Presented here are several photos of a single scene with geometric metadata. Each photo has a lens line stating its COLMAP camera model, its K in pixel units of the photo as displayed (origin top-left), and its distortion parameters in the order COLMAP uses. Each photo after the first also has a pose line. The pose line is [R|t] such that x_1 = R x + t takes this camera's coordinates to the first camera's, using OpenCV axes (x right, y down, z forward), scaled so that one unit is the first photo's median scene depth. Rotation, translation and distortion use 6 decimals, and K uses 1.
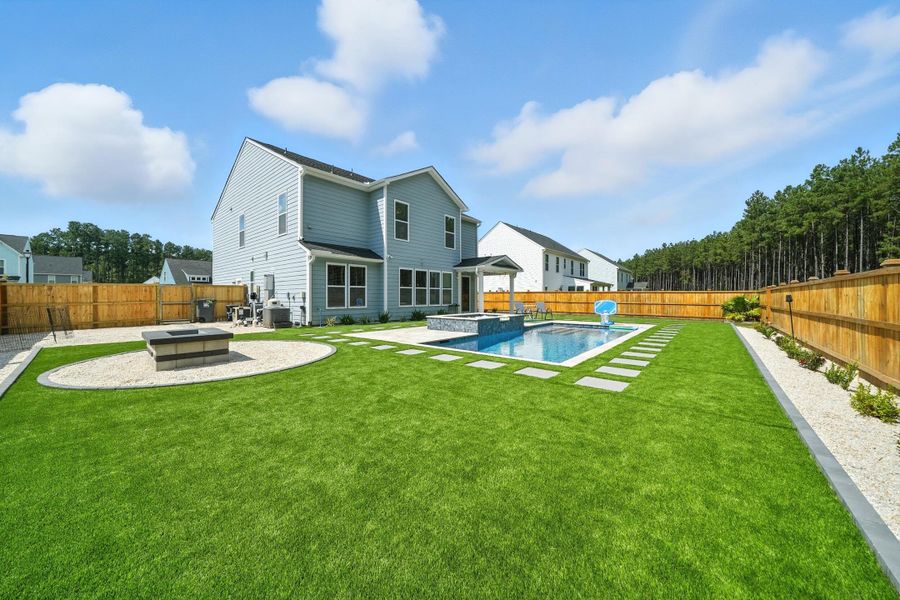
lens RADIAL K [[326.5, 0, 444.9], [0, 326.5, 298.3], [0, 0, 1]] dist [-0.014630, -0.000113]
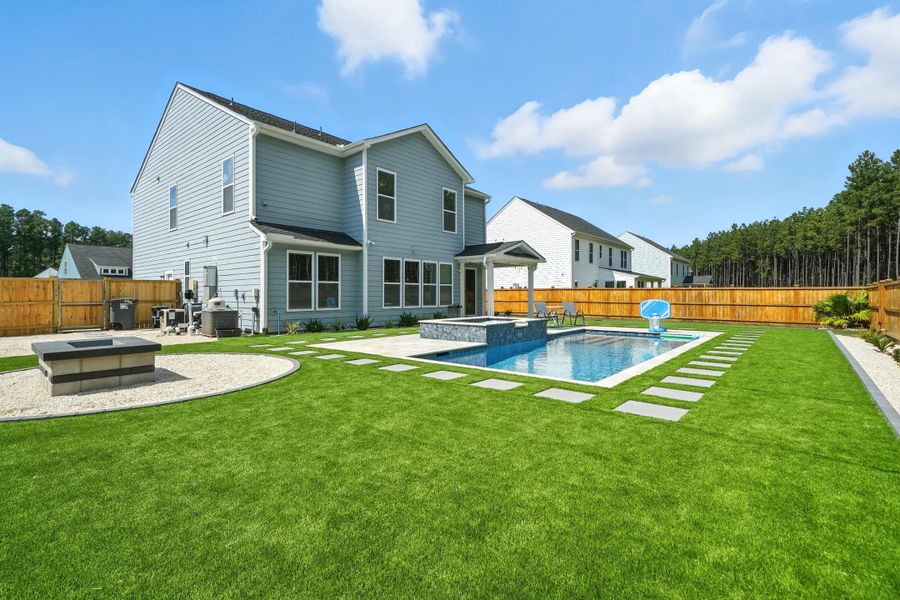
lens RADIAL K [[326.5, 0, 452.5], [0, 326.5, 299.9], [0, 0, 1]] dist [-0.014630, -0.000113]
pose [[0.999751, -0.000711, 0.022295, 0.005004], [0.000591, 0.999985, 0.005411, 0.002032], [-0.022299, -0.005396, 0.999737, 0.250096]]
